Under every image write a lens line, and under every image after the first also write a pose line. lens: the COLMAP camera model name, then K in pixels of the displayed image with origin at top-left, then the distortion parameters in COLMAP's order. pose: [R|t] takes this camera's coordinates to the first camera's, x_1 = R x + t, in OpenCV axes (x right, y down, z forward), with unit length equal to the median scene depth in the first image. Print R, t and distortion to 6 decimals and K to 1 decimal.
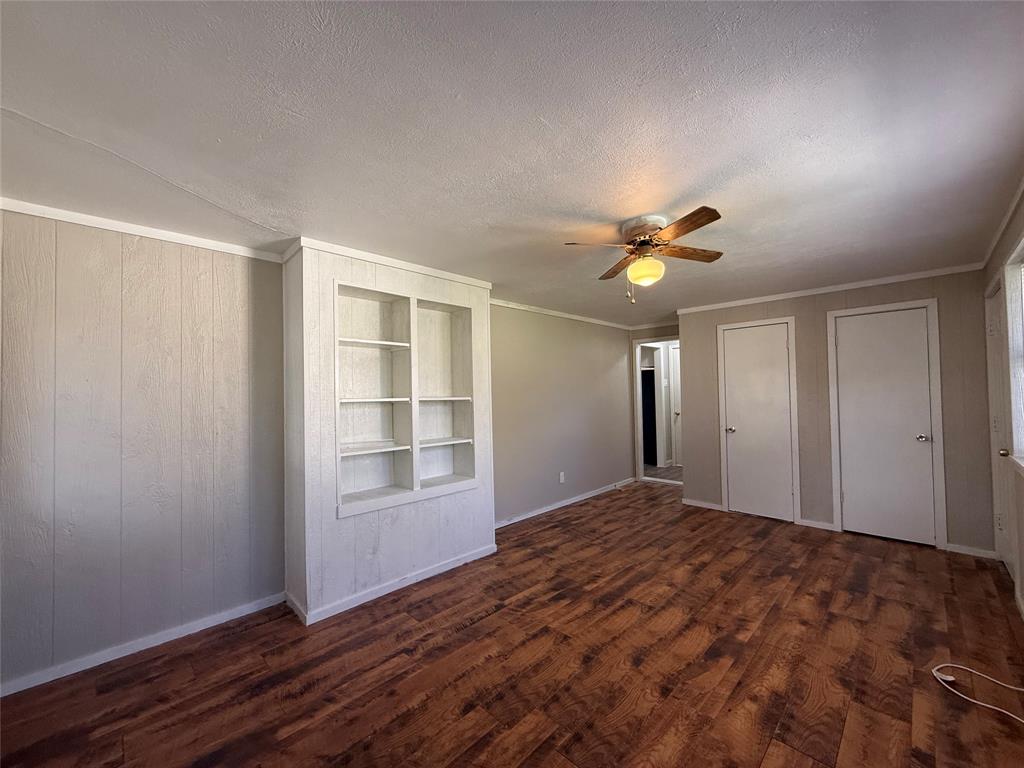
lens RADIAL K [[405.3, 0, 512.0], [0, 405.3, 384.0], [0, 0, 1]] dist [-0.005937, 0.000045]
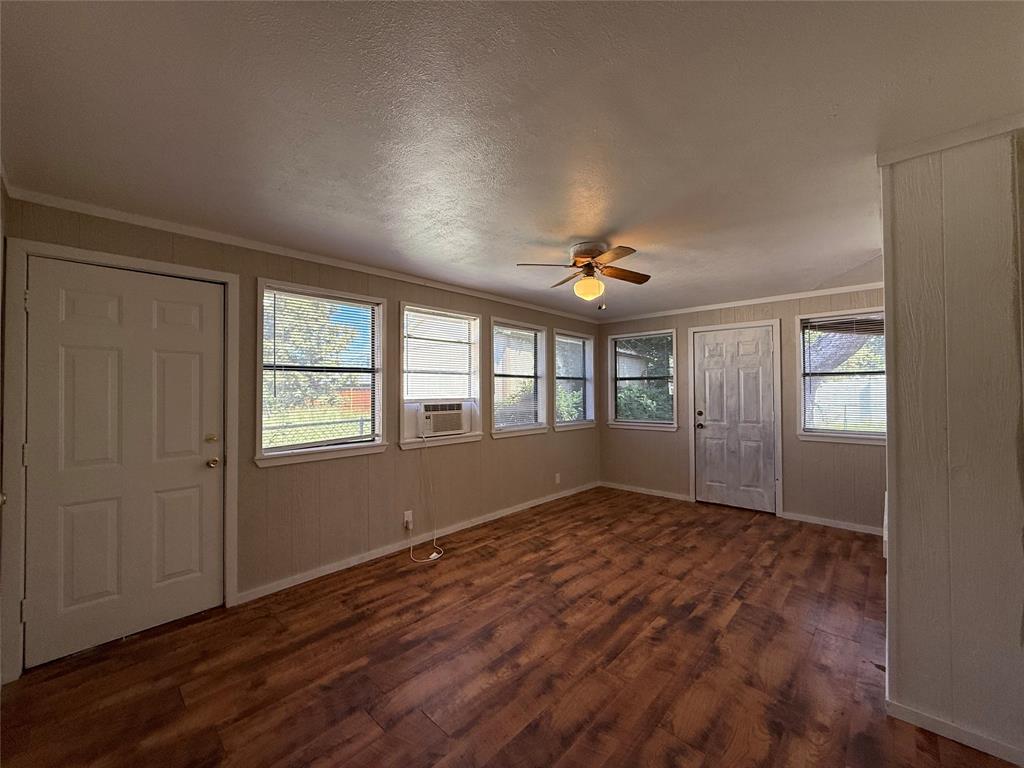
lens RADIAL K [[405.3, 0, 512.0], [0, 405.3, 384.0], [0, 0, 1]] dist [-0.005937, 0.000045]
pose [[-0.999082, 0.025468, -0.034460, 0.573369], [0.026911, 0.998753, -0.042059, 0.044345], [0.033345, -0.042947, -0.998521, 2.060269]]
